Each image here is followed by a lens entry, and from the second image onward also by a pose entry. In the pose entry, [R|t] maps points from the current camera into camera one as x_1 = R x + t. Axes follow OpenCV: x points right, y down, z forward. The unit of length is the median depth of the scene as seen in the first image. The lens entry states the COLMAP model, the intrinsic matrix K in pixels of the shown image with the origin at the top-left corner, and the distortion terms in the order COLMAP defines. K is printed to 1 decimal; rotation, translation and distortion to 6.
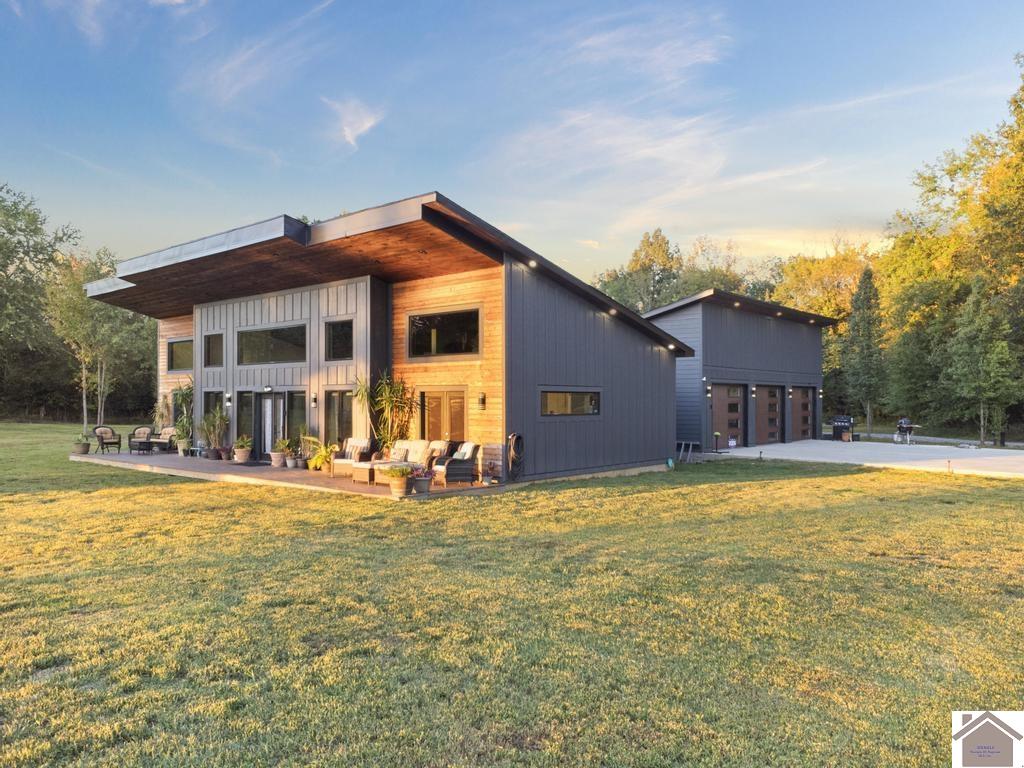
lens RADIAL K [[726.0, 0, 510.0], [0, 726.0, 390.2], [0, 0, 1]] dist [-0.008922, -0.007521]
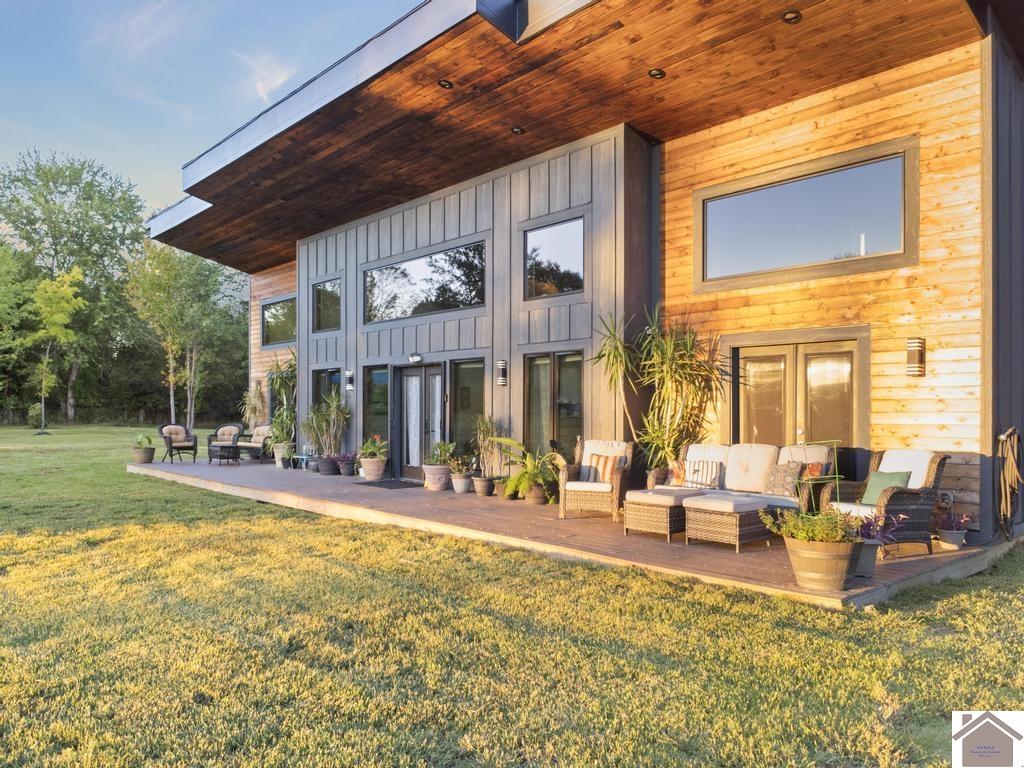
lens RADIAL K [[726.0, 0, 503.2], [0, 726.0, 408.6], [0, 0, 1]] dist [-0.008922, -0.007521]
pose [[0.990777, 0.000997, -0.135502, -0.171696], [0.000579, 0.999933, 0.011590, 0.030986], [0.135505, -0.011562, 0.990709, 0.395270]]
